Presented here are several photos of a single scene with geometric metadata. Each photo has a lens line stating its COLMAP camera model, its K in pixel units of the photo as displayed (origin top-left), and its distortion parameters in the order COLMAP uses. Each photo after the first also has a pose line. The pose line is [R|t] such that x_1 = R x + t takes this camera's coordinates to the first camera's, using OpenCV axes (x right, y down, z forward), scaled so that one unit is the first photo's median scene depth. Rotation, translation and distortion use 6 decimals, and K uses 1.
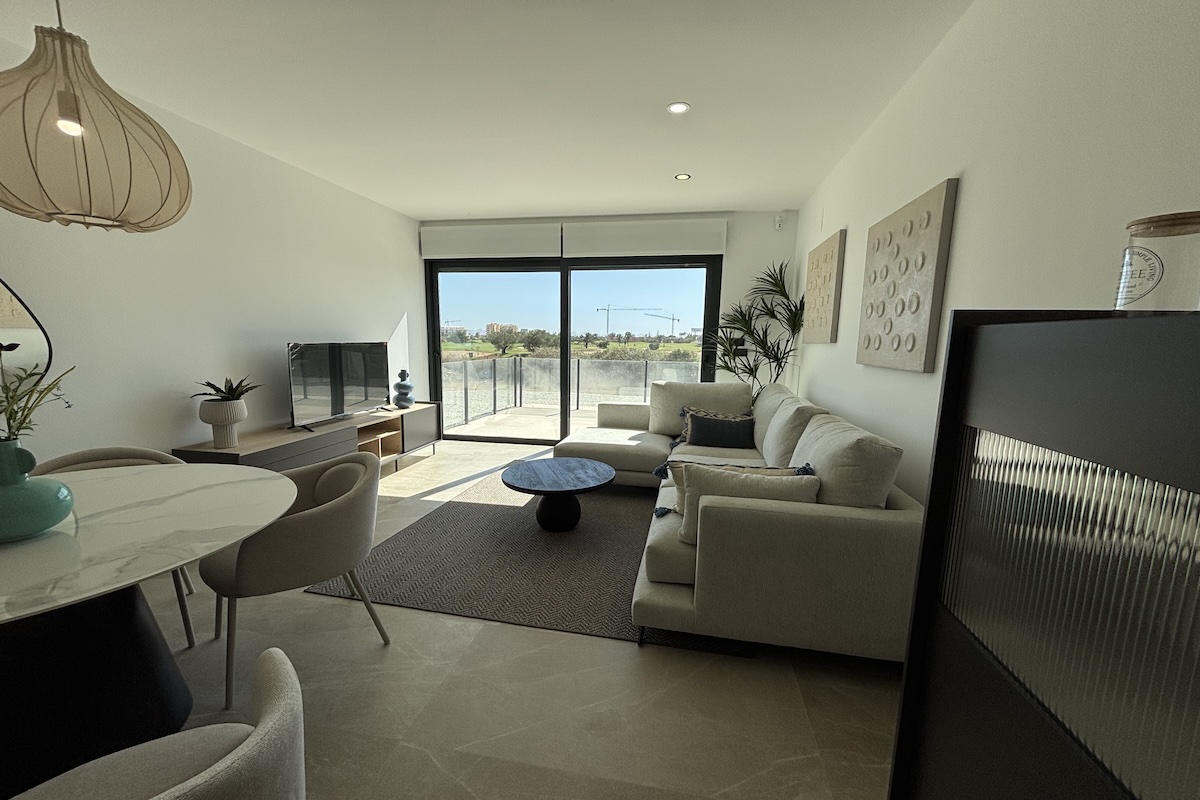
lens RADIAL K [[480.4, 0, 594.6], [0, 480.4, 402.5], [0, 0, 1]] dist [-0.001001, -0.000498]
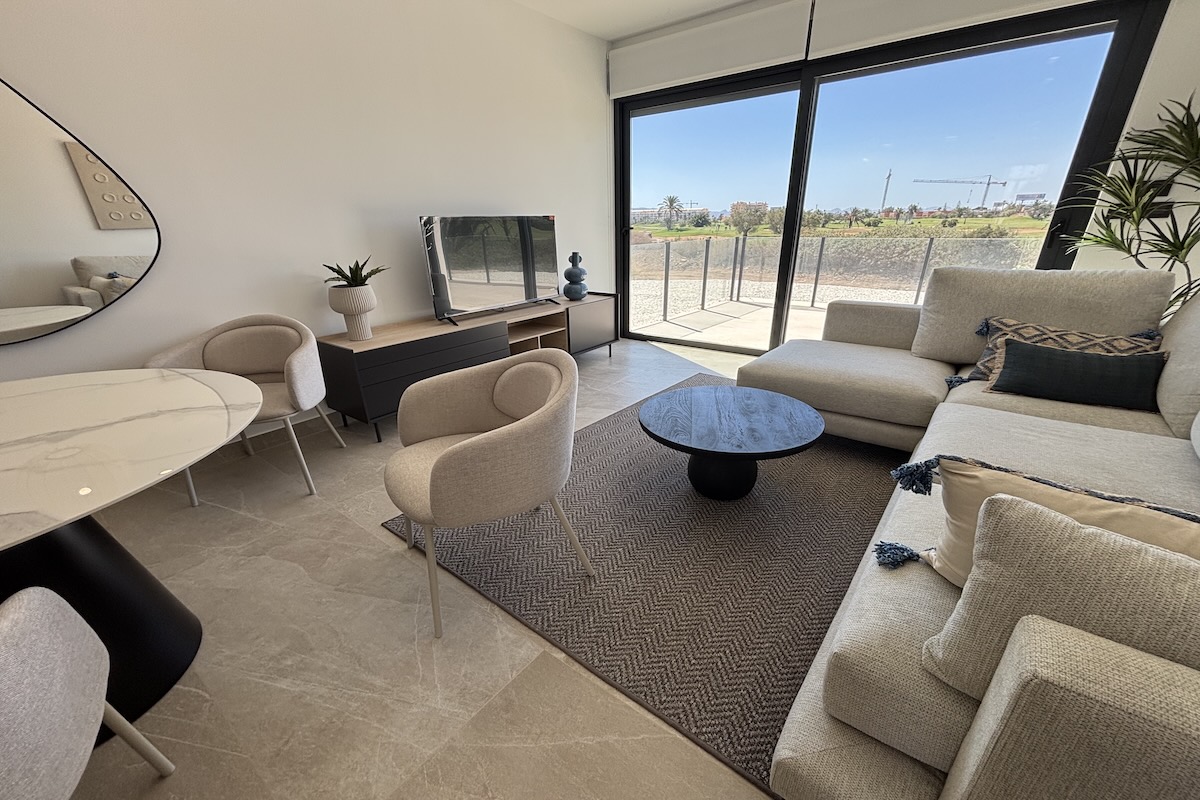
lens RADIAL K [[483.9, 0, 583.0], [0, 483.9, 428.4], [0, 0, 1]] dist [0.001074, -0.000350]
pose [[0.883917, 0.150981, -0.442602, 0.029658], [-0.026315, 0.961008, 0.275266, -0.006899], [0.466904, -0.231665, 0.853424, 0.234105]]
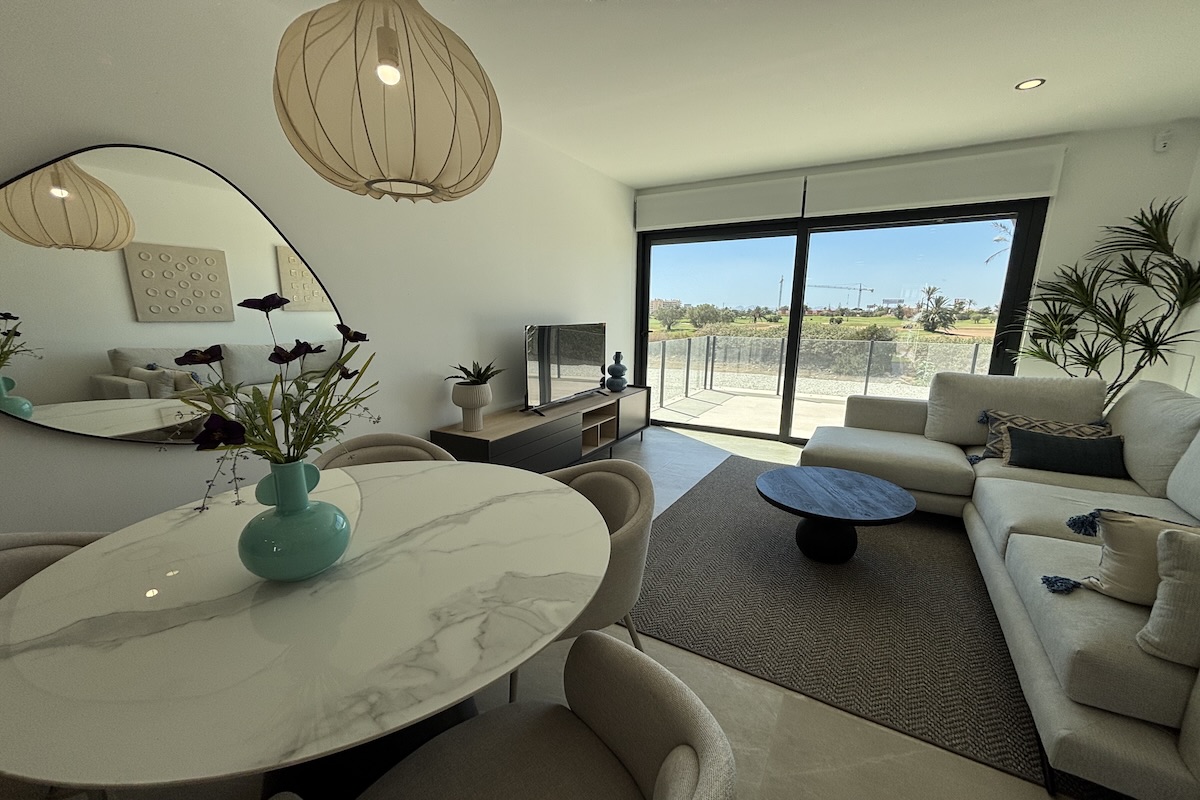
lens RADIAL K [[484.1, 0, 594.3], [0, 484.1, 410.8], [0, 0, 1]] dist [-0.002206, -0.000807]
pose [[0.943005, 0.055069, -0.328189, -0.127952], [-0.033960, 0.996989, 0.069712, -0.017502], [0.331040, -0.054593, 0.942036, 0.083508]]
